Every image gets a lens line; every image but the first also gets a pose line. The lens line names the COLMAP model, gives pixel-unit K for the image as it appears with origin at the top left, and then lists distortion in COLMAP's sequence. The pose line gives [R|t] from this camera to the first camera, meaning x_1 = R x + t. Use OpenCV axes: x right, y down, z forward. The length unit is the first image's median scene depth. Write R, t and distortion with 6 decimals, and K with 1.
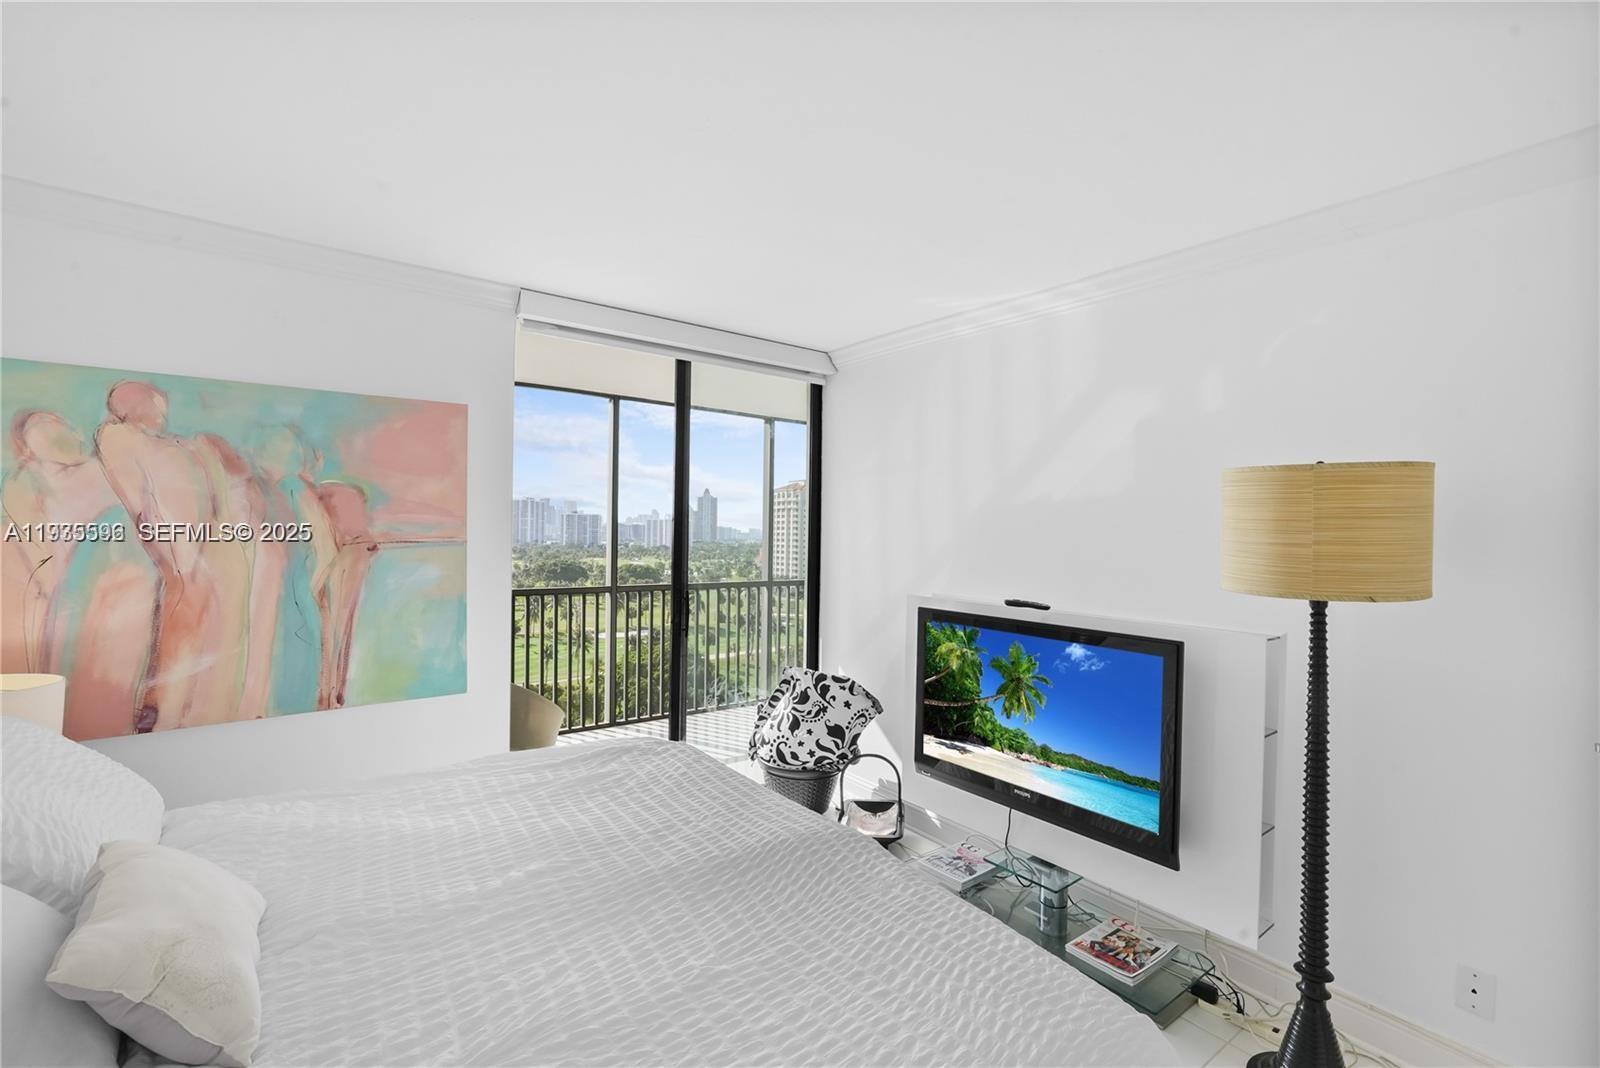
lens RADIAL K [[710.7, 0, 805.2], [0, 710.7, 539.9], [0, 0, 1]] dist [0.002796, 0.005601]
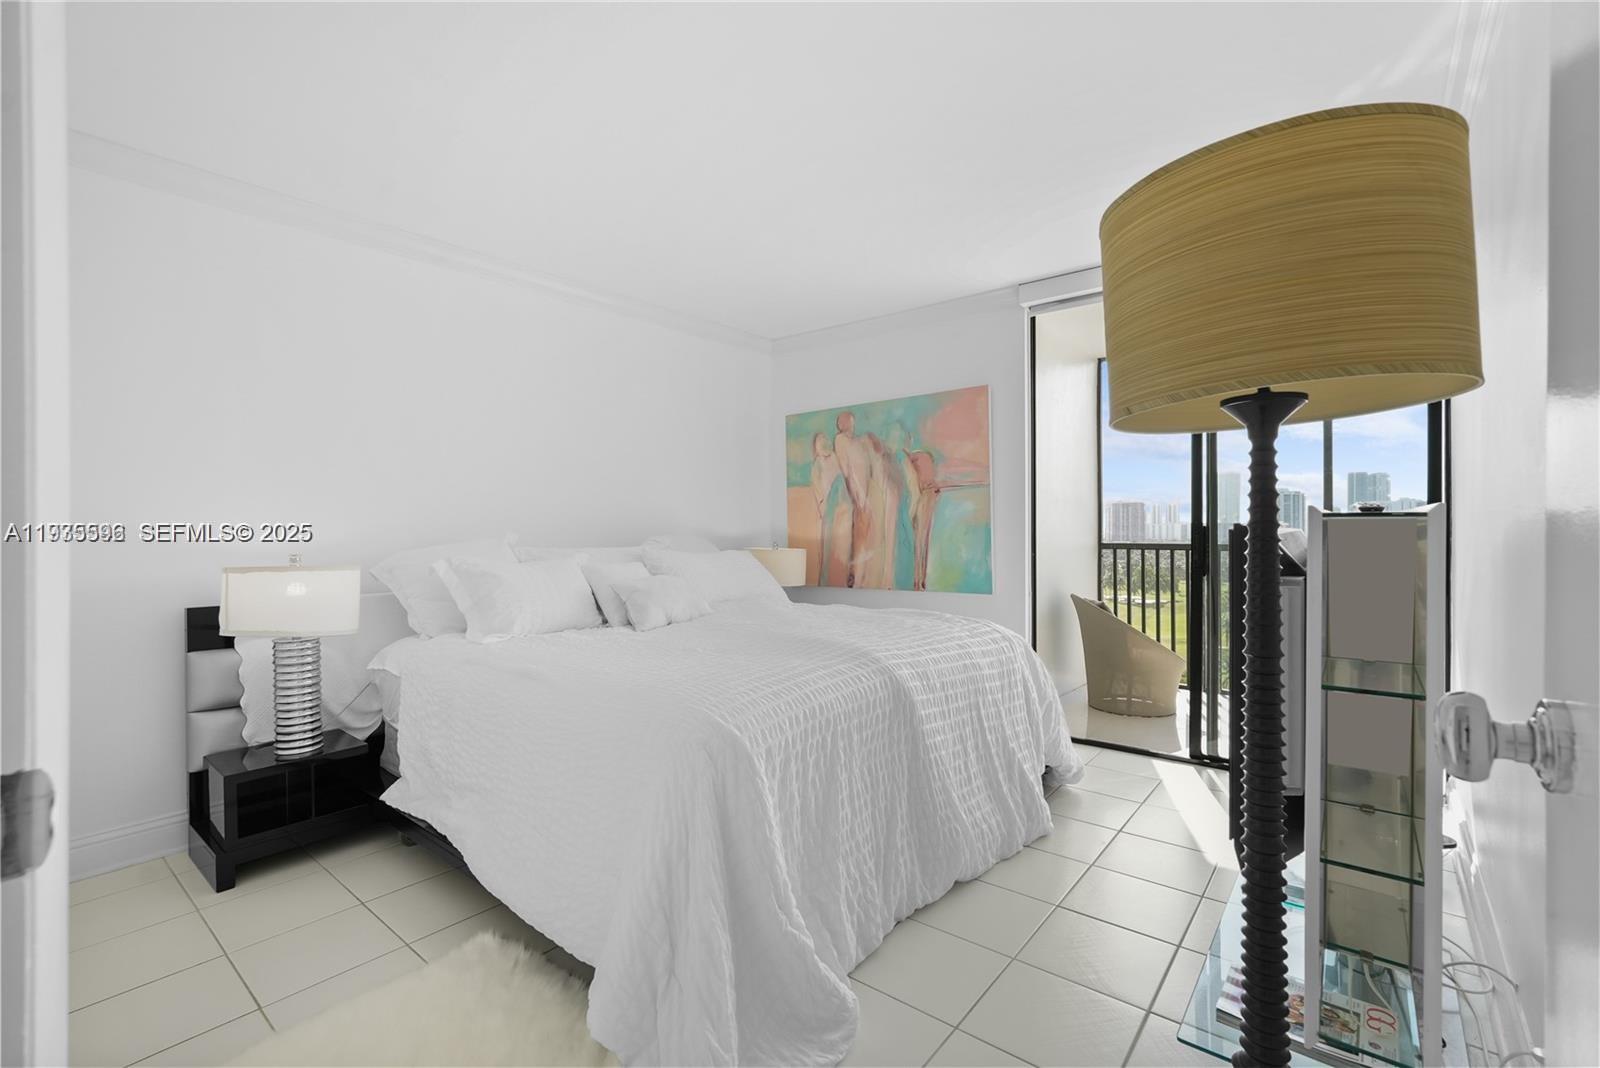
lens RADIAL K [[710.7, 0, 796.0], [0, 710.7, 537.0], [0, 0, 1]] dist [0.002796, 0.005601]
pose [[0.242375, -0.006710, -0.970159, 0.902205], [-0.000601, 0.999975, -0.007067, 0.135464], [0.970182, 0.002295, 0.242365, 0.358203]]
